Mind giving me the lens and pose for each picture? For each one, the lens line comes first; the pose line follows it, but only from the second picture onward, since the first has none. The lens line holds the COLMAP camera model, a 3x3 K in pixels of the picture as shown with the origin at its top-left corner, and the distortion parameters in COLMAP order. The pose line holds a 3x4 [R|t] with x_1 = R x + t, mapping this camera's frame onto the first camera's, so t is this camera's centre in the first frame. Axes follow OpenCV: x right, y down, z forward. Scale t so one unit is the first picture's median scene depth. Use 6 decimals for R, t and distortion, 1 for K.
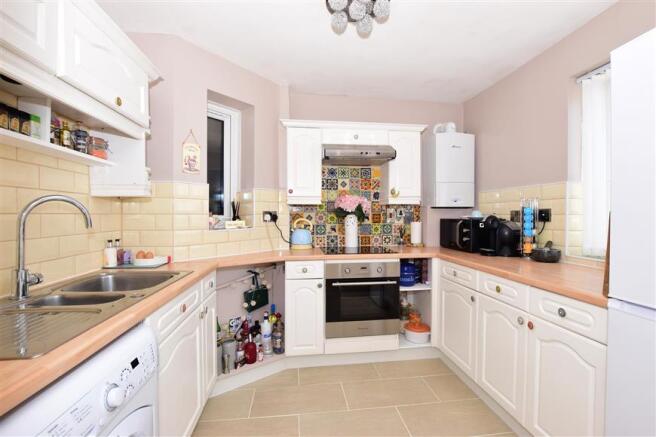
lens RADIAL K [[286.7, 0, 303.3], [0, 286.7, 218.3], [0, 0, 1]] dist [-0.029805, 0.002021]
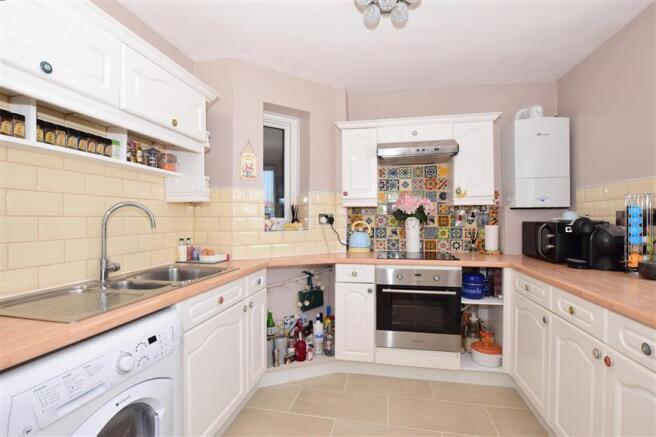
lens RADIAL K [[286.7, 0, 308.1], [0, 286.7, 218.3], [0, 0, 1]] dist [-0.029805, 0.002021]
pose [[0.950778, -0.001251, -0.309869, 0.169444], [-0.002092, 0.999943, -0.010456, 0.002189], [0.309865, 0.010589, 0.950722, 0.020104]]
